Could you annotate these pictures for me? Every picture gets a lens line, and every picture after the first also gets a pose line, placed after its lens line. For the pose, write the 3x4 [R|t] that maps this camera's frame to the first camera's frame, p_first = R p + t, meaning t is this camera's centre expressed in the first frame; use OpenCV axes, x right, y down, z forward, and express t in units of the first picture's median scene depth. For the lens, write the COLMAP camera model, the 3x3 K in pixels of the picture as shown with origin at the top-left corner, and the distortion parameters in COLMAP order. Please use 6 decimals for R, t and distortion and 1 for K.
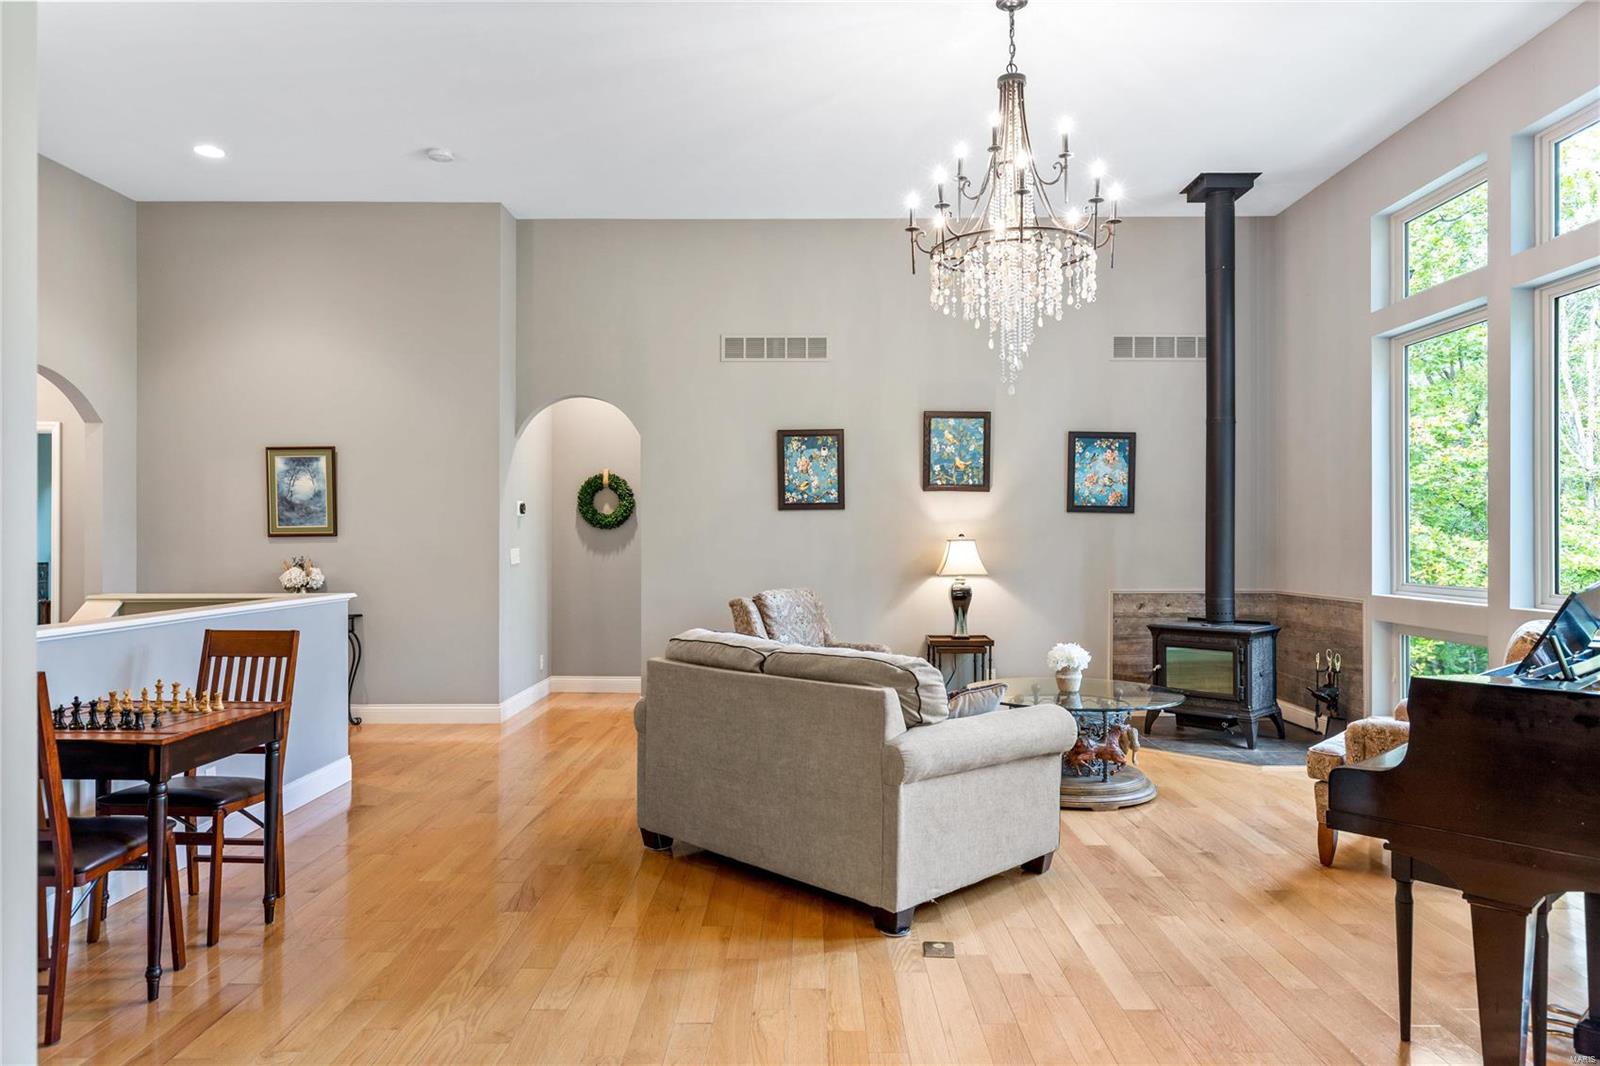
lens RADIAL K [[1002.9, 0, 800.0], [0, 1002.9, 533.0], [0, 0, 1]] dist [0.006877, 0.000744]
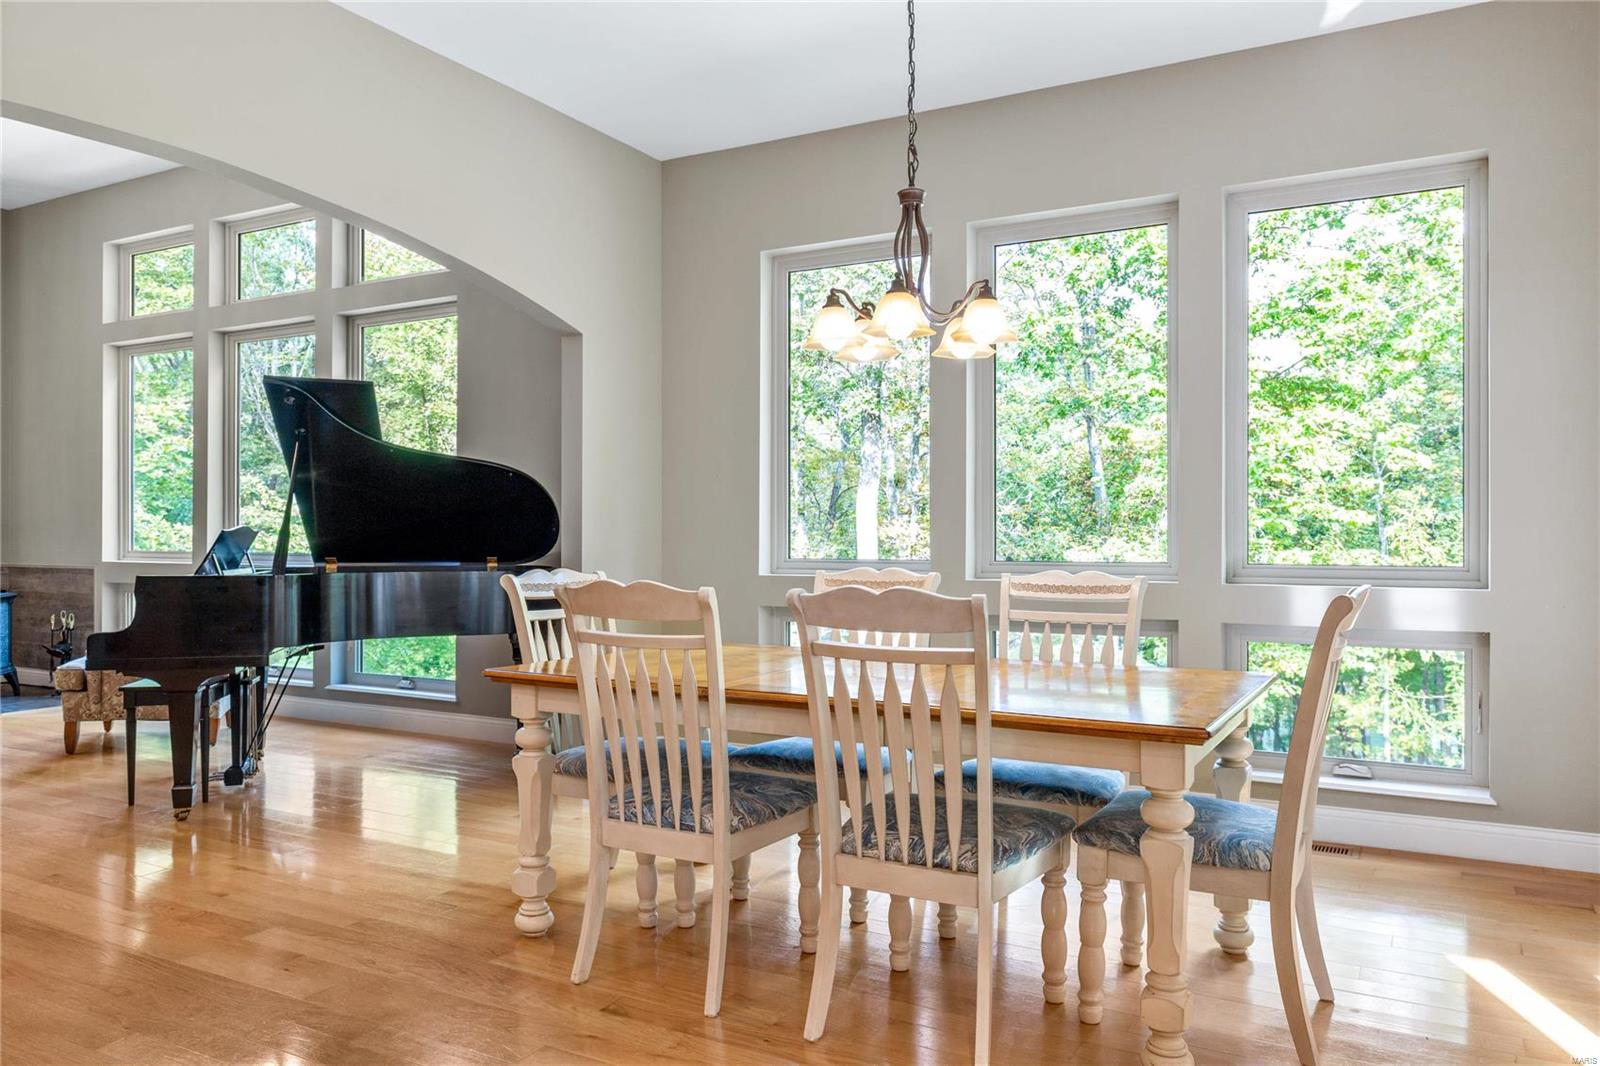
lens RADIAL K [[1147.0, 0, 800.0], [0, 1147.0, 533.0], [0, 0, 1]] dist [0.000330, 0.000532]
pose [[0.477967, 0.002376, 0.878375, -0.204652], [-0.006407, 0.999979, 0.000781, 0.021644], [-0.878355, -0.006000, 0.477972, -0.333180]]
